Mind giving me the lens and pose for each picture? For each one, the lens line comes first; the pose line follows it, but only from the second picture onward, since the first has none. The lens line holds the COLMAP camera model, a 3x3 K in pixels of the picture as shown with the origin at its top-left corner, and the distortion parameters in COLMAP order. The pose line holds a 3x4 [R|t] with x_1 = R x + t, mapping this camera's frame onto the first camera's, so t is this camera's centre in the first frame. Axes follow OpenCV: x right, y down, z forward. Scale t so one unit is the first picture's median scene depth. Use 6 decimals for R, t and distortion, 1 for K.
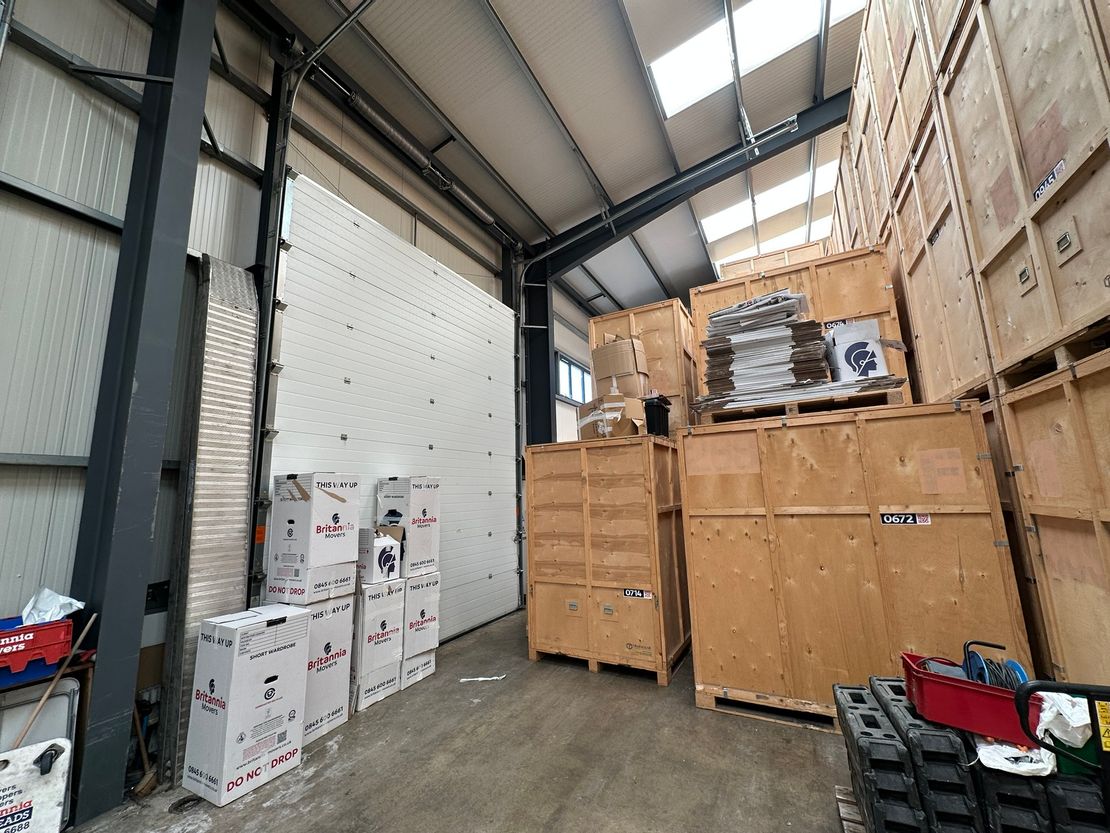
lens RADIAL K [[440.4, 0, 555.7], [0, 440.4, 419.4], [0, 0, 1]] dist [-0.006704, 0.000187]
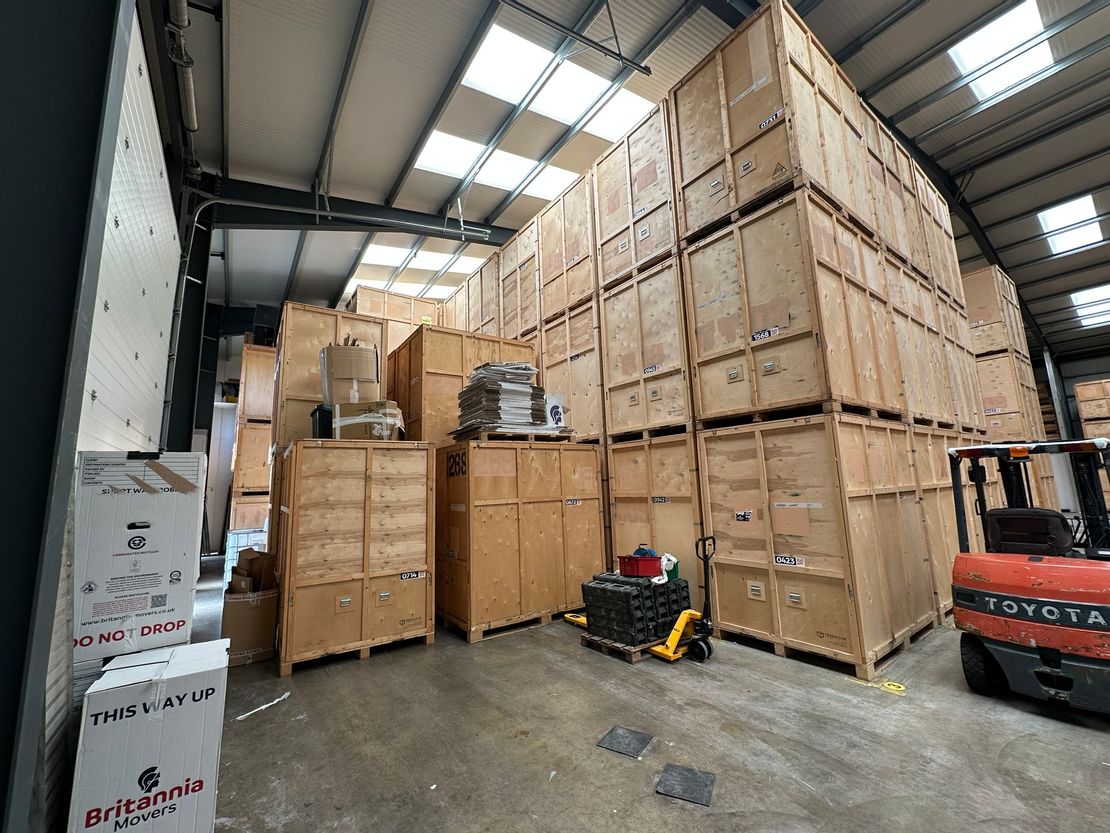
lens RADIAL K [[440.4, 0, 555.7], [0, 440.4, 419.4], [0, 0, 1]] dist [-0.006704, 0.000187]
pose [[0.446287, 0.149760, 0.882270, -0.859840], [-0.126832, 0.986531, -0.103301, 0.064739], [-0.885856, -0.065798, 0.459270, 0.166523]]
